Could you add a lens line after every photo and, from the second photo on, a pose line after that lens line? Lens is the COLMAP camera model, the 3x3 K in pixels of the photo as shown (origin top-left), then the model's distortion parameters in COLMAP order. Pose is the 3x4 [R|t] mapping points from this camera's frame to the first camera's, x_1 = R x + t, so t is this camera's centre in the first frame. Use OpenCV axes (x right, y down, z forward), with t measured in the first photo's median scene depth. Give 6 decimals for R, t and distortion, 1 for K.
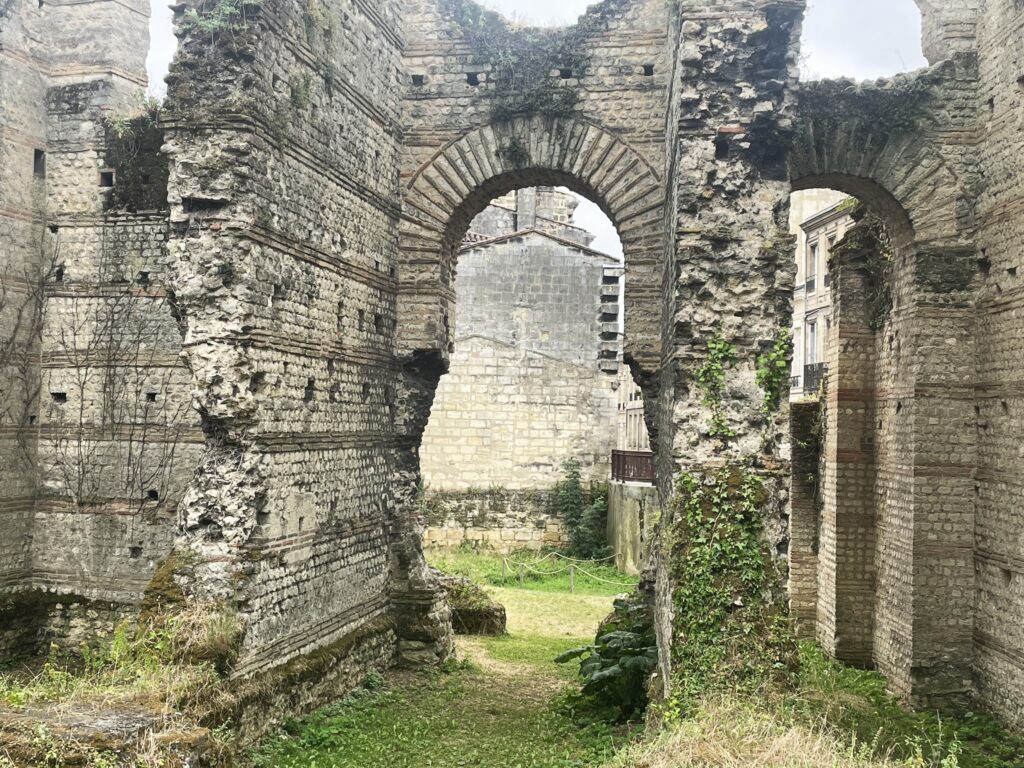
lens RADIAL K [[1398.5, 0, 515.0], [0, 1398.5, 386.2], [0, 0, 1]] dist [0.089196, 0.000000]
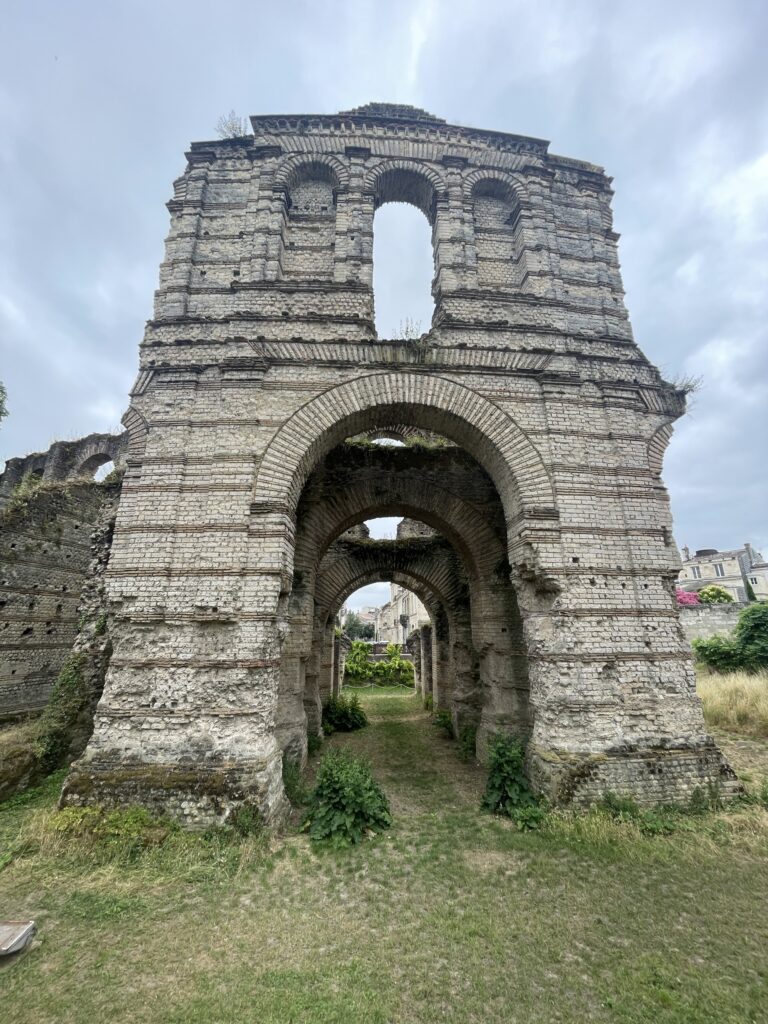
lens RADIAL K [[413.9, 0, 385.1], [0, 413.9, 512.4], [0, 0, 1]] dist [-0.002960, -0.000519]
pose [[0.999610, -0.027423, -0.005355, 0.848390], [0.025140, 0.966368, -0.255931, 0.002236], [0.012193, 0.255696, 0.966680, -0.063389]]
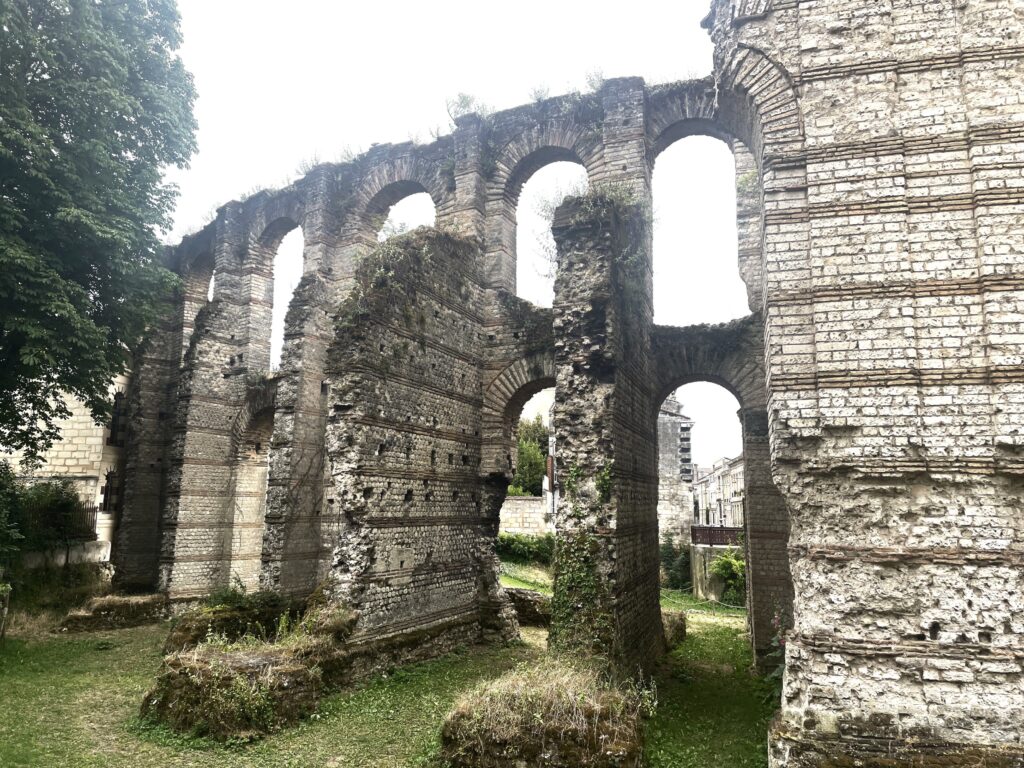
lens RADIAL K [[773.2, 0, 516.6], [0, 773.2, 383.5], [0, 0, 1]] dist [0.094810, -0.117746]
pose [[0.976126, -0.048467, -0.211727, 0.277806], [0.019063, 0.990141, -0.138770, 0.000996], [0.216366, 0.131421, 0.967427, -0.069284]]
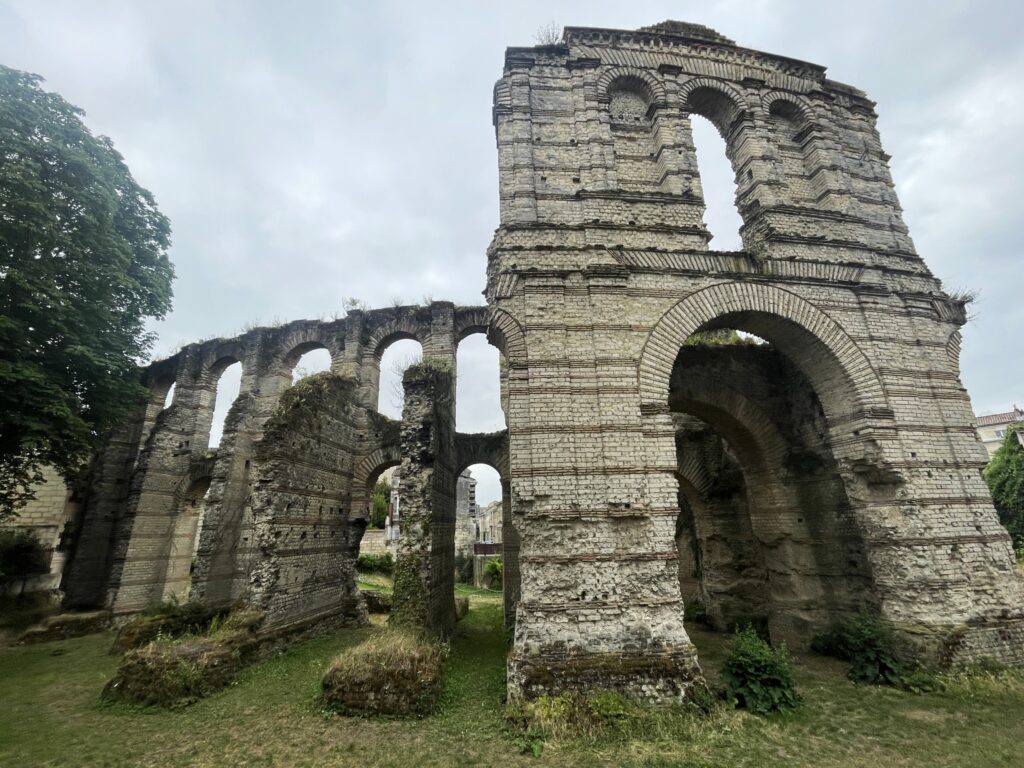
lens RADIAL K [[460.5, 0, 513.4], [0, 460.5, 384.2], [0, 0, 1]] dist [-0.004115, 0.000038]
pose [[0.995695, -0.024243, 0.089459, 0.285166], [0.048369, 0.959246, -0.278401, -0.014617], [-0.079064, 0.281530, 0.956290, -0.186072]]
